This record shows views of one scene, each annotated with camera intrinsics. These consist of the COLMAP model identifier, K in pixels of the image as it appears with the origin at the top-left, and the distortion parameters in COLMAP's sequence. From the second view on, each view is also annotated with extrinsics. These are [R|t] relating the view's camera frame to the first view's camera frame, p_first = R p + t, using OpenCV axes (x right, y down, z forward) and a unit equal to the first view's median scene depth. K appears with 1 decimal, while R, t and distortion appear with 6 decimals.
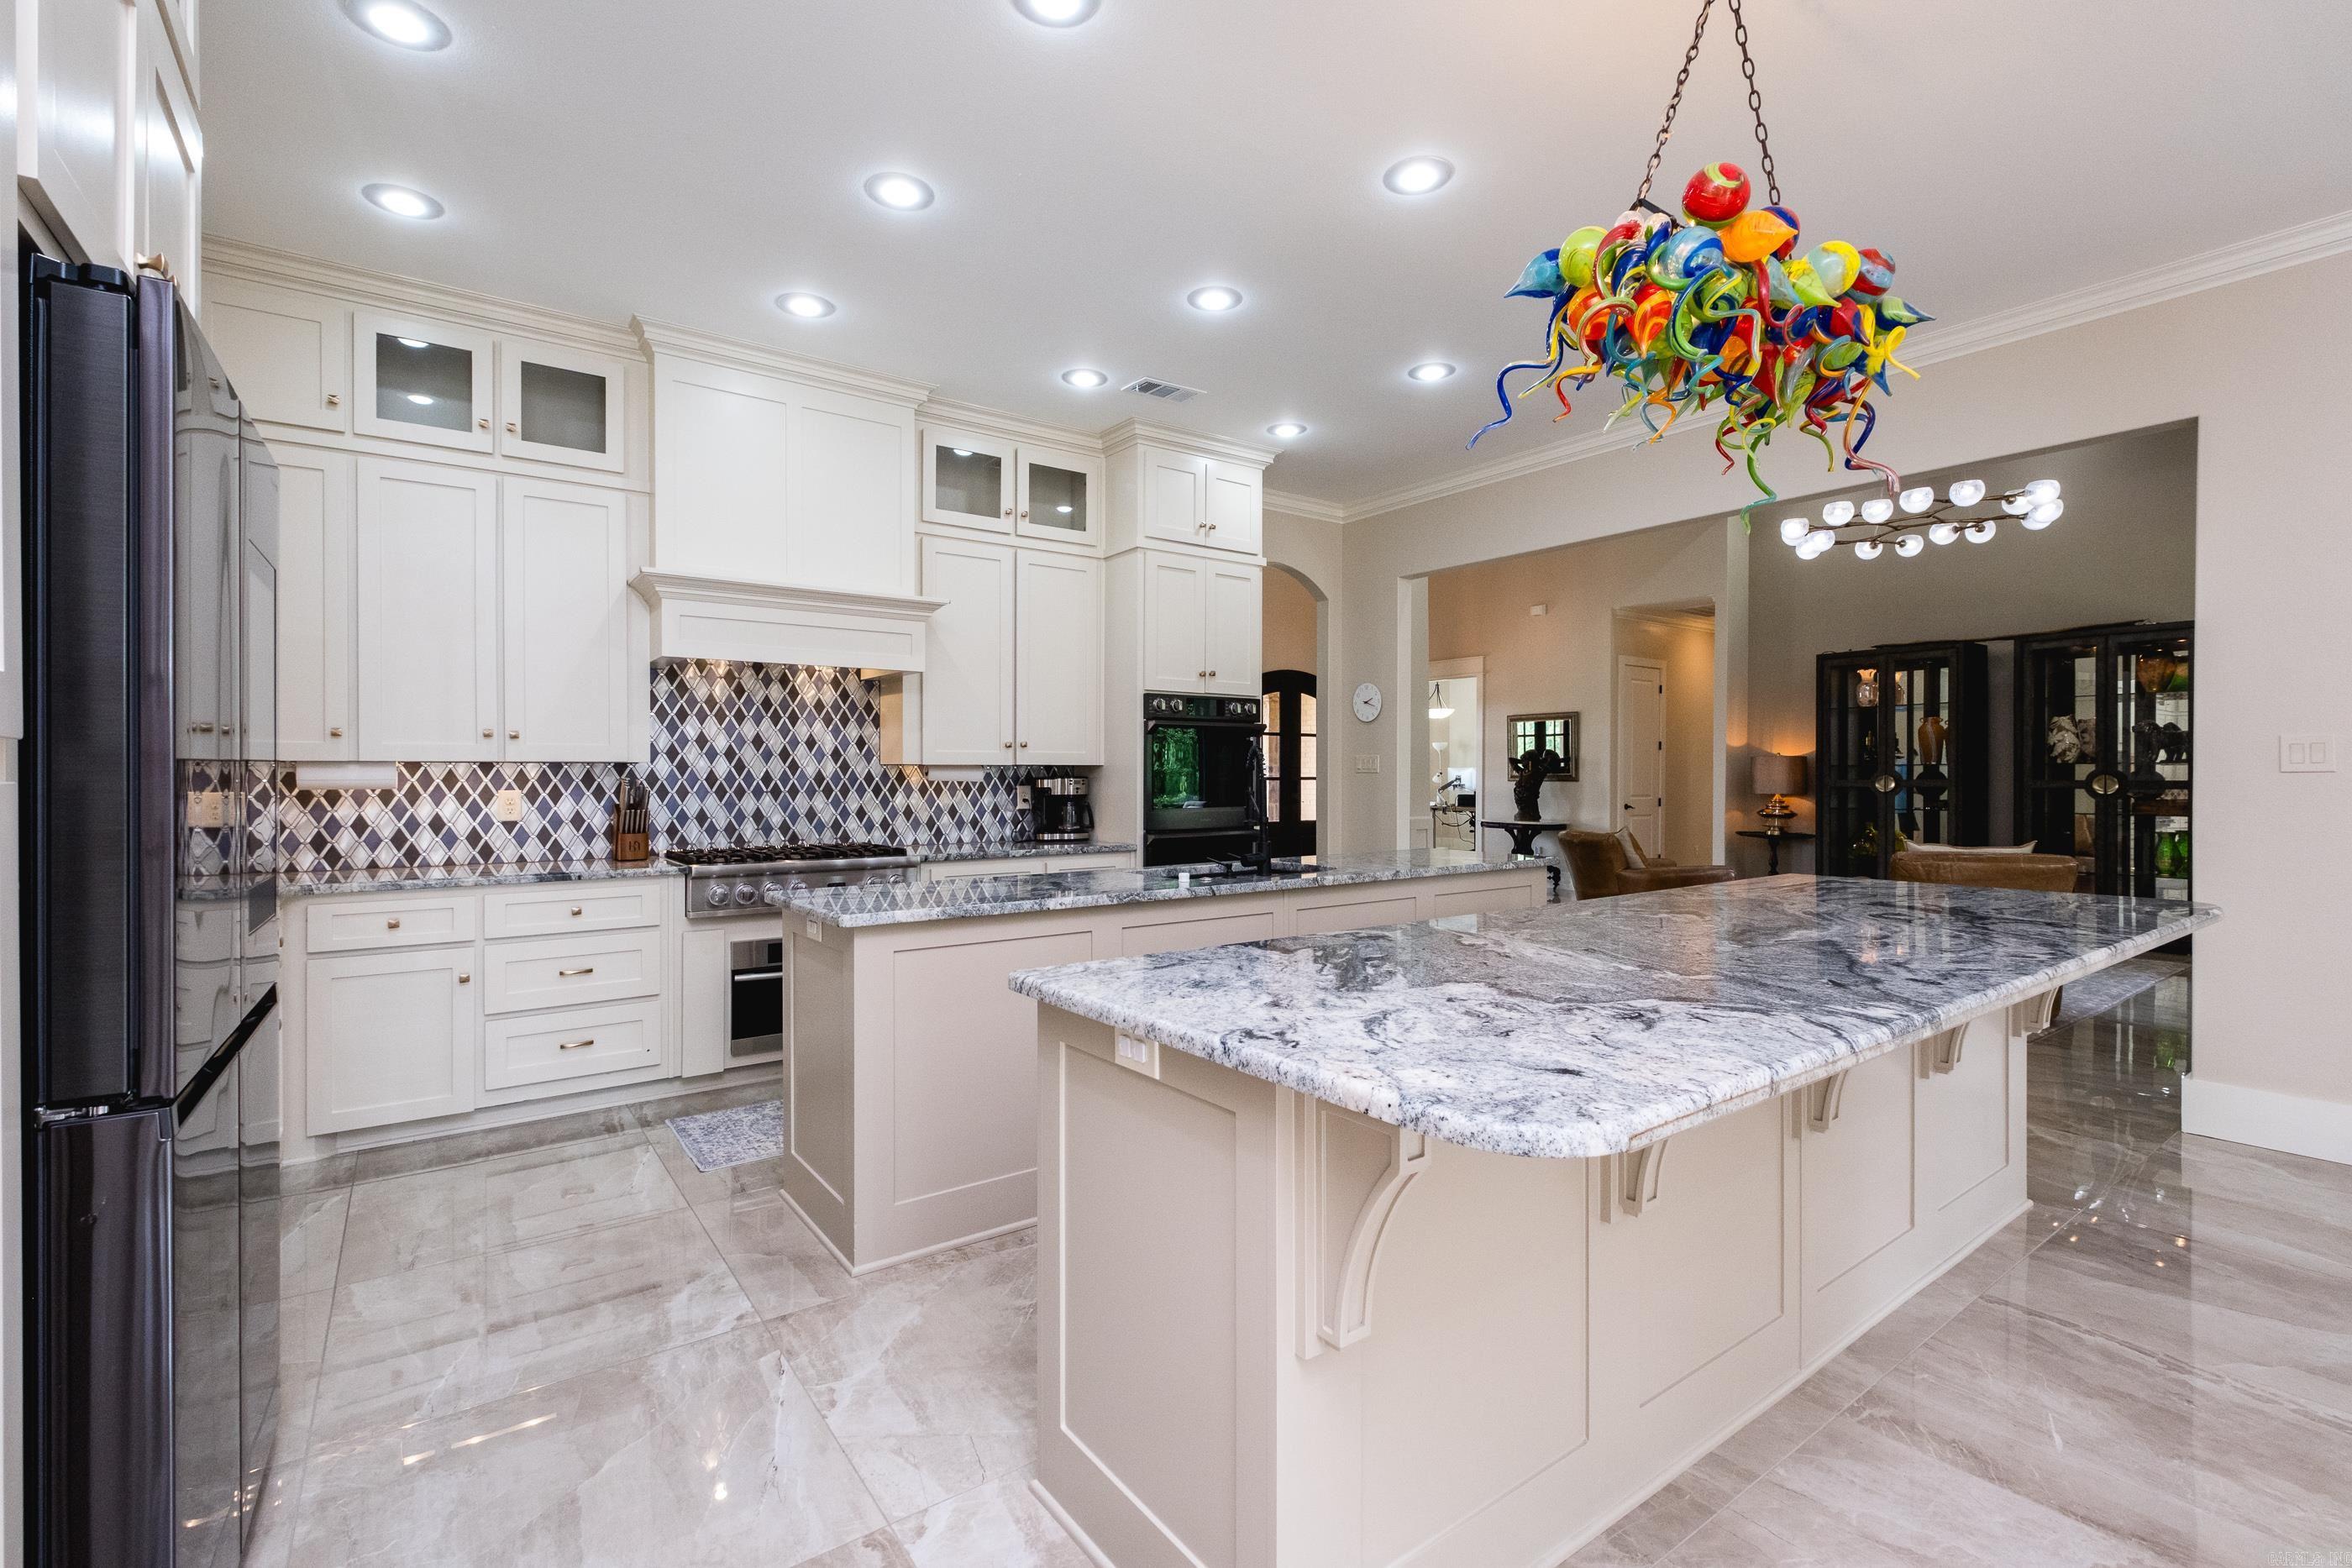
lens RADIAL K [[1019.1, 0, 1190.8], [0, 1019.1, 780.6], [0, 0, 1]] dist [0.005692, -0.003685]
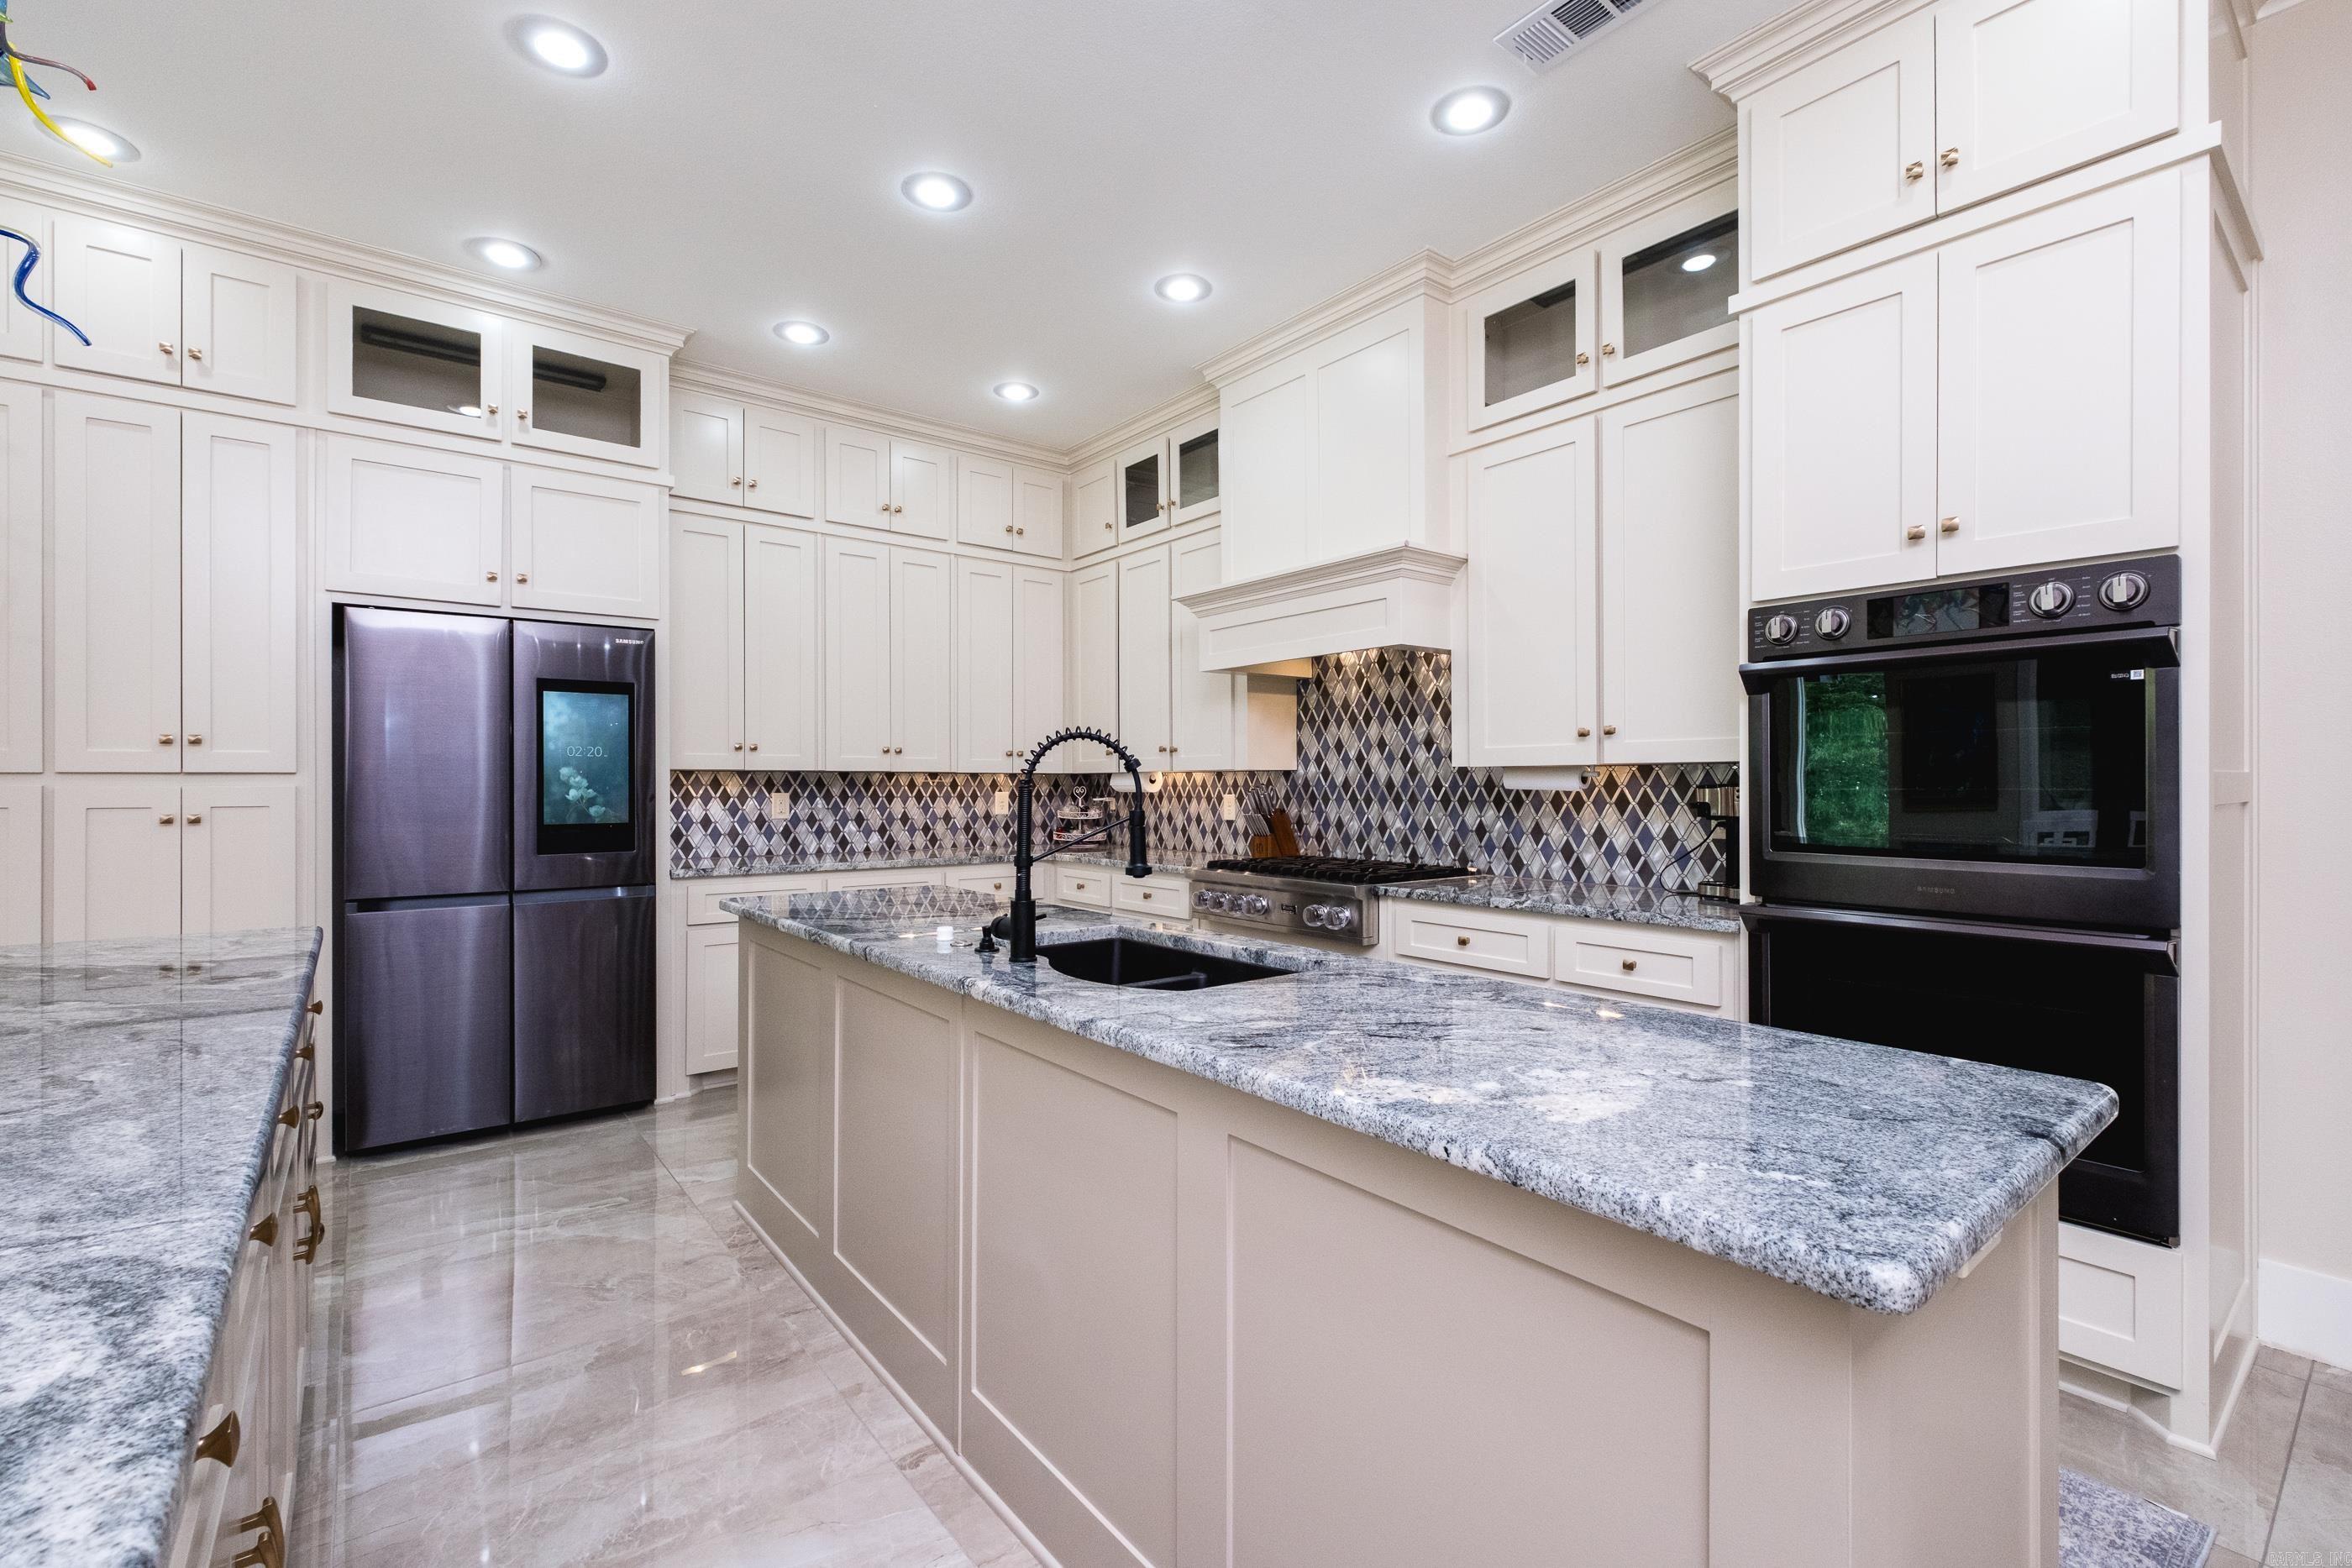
lens RADIAL K [[1019.1, 0, 1185.1], [0, 1019.1, 781.6], [0, 0, 1]] dist [0.005692, -0.003685]
pose [[0.037582, -0.000230, -0.999294, 0.461521], [-0.002276, 0.999997, -0.000316, -0.004752], [0.999291, 0.002287, 0.037582, 0.778602]]
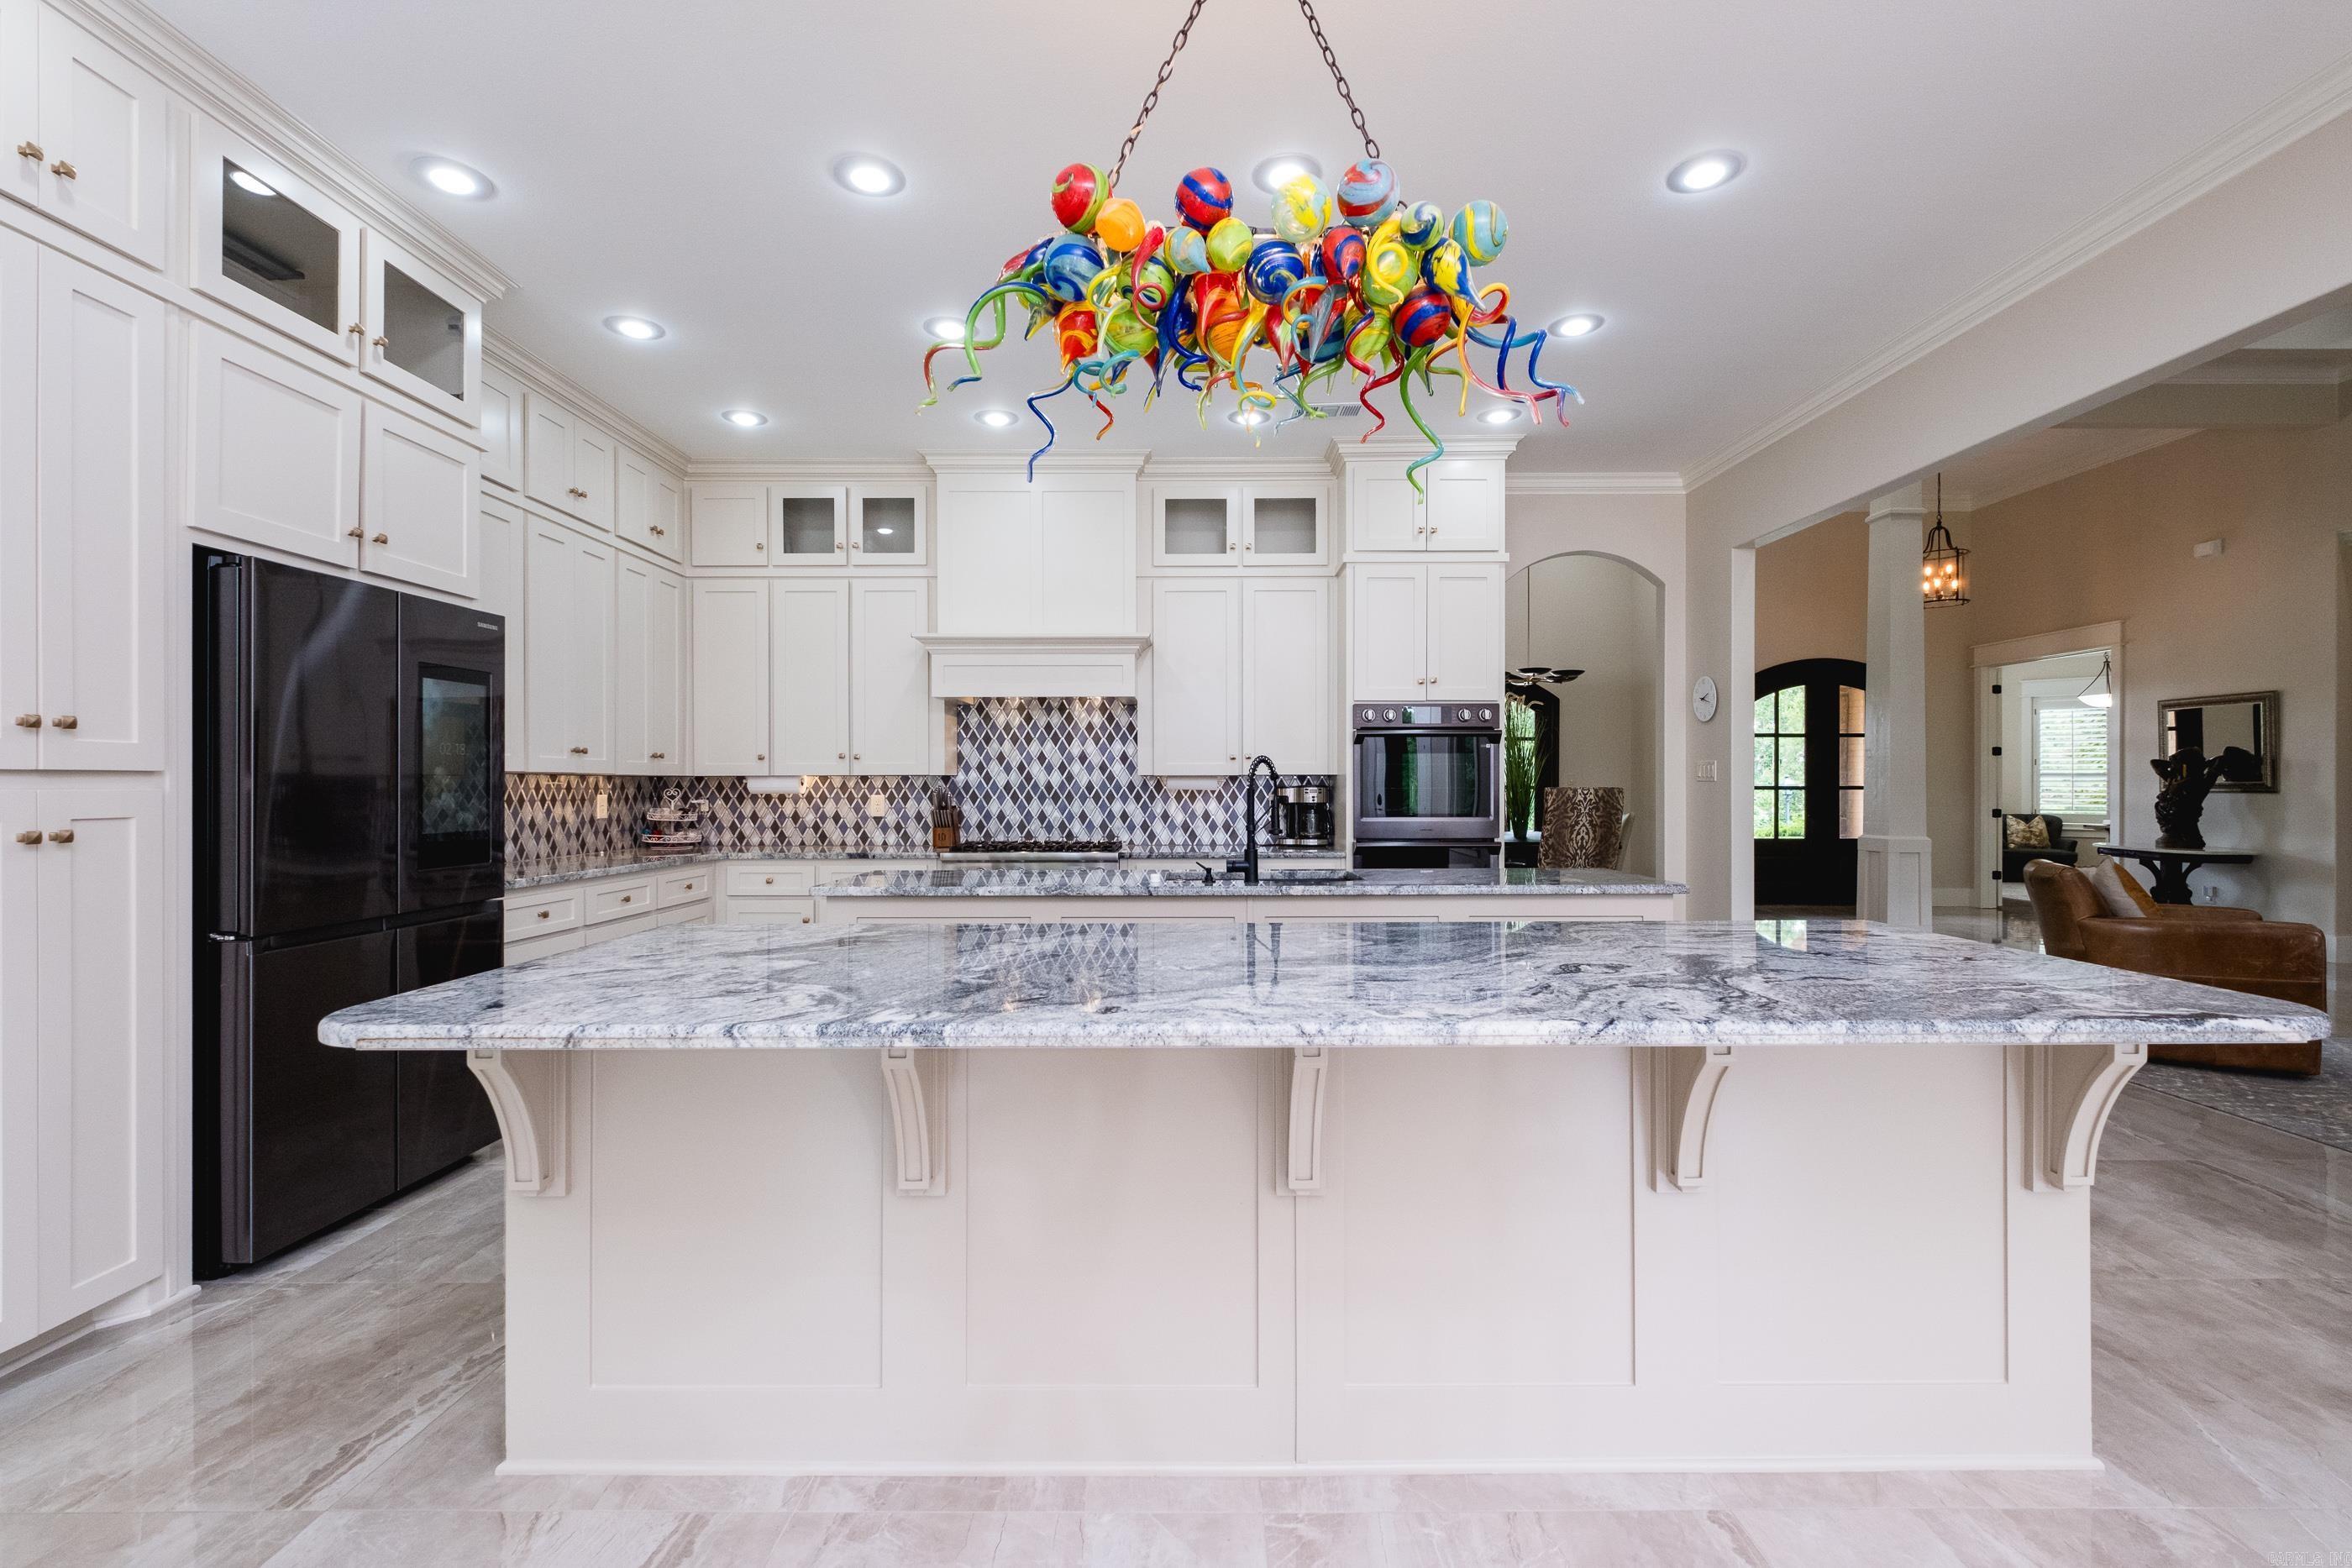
lens RADIAL K [[1019.1, 0, 1198.4], [0, 1019.1, 789.6], [0, 0, 1]] dist [0.005692, -0.003685]
pose [[0.810518, 0.003794, -0.585701, 0.464697], [-0.002591, 0.999992, 0.002891, -0.003262], [0.585708, -0.000826, 0.810522, 0.087948]]
